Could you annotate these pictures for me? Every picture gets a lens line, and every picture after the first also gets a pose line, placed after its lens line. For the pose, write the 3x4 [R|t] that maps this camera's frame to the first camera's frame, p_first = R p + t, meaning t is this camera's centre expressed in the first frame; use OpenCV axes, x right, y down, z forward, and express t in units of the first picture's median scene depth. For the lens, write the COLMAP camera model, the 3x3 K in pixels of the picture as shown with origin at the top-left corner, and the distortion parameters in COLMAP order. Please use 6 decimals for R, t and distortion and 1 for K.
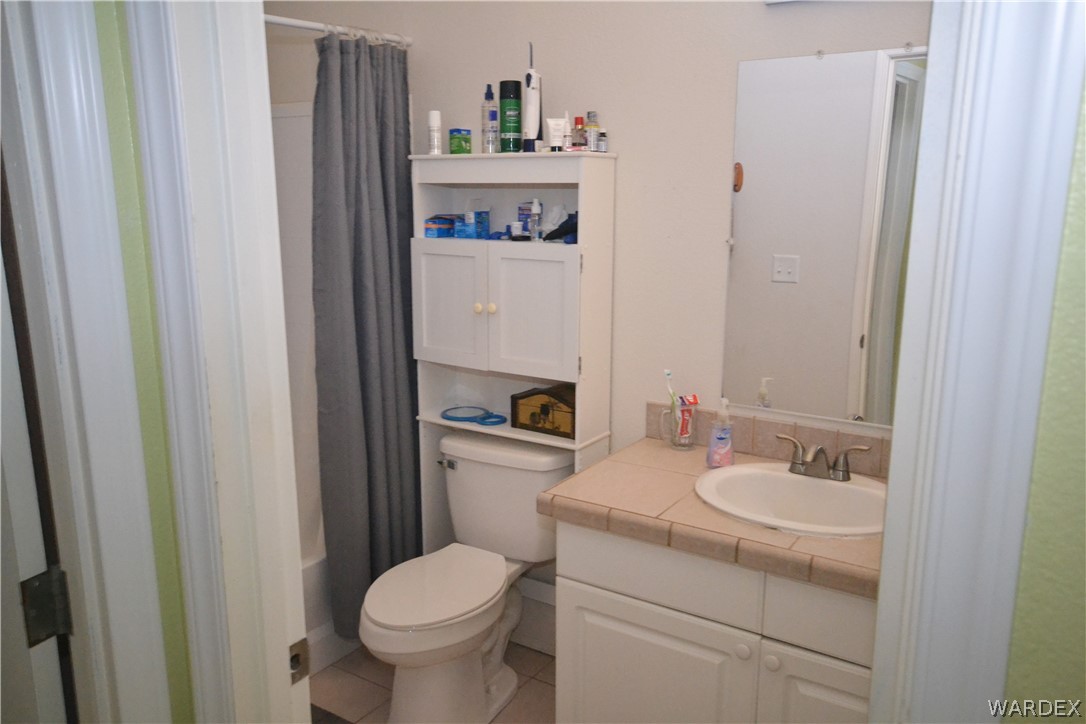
lens RADIAL K [[855.3, 0, 542.2], [0, 855.3, 359.7], [0, 0, 1]] dist [-0.002396, 0.046931]
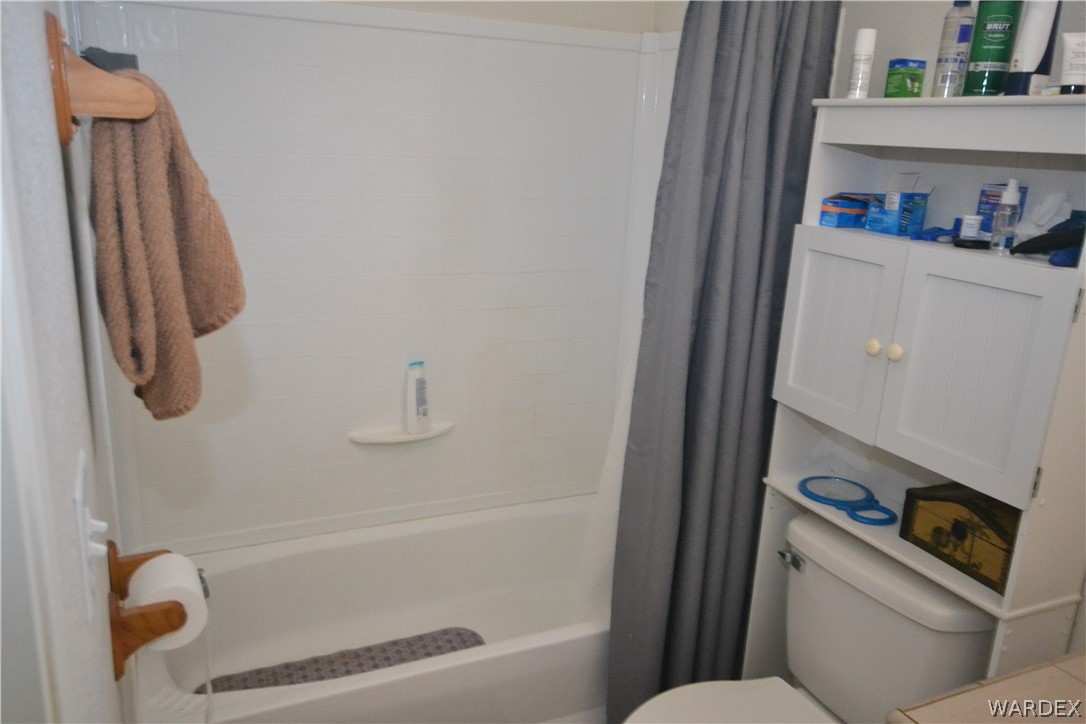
lens RADIAL K [[855.3, 0, 545.8], [0, 855.3, 369.0], [0, 0, 1]] dist [-0.002396, 0.046931]
pose [[0.853112, 0.181604, -0.489101, 0.029331], [-0.152256, 0.983316, 0.099536, -0.068449], [0.499017, -0.010447, 0.866529, 0.322648]]
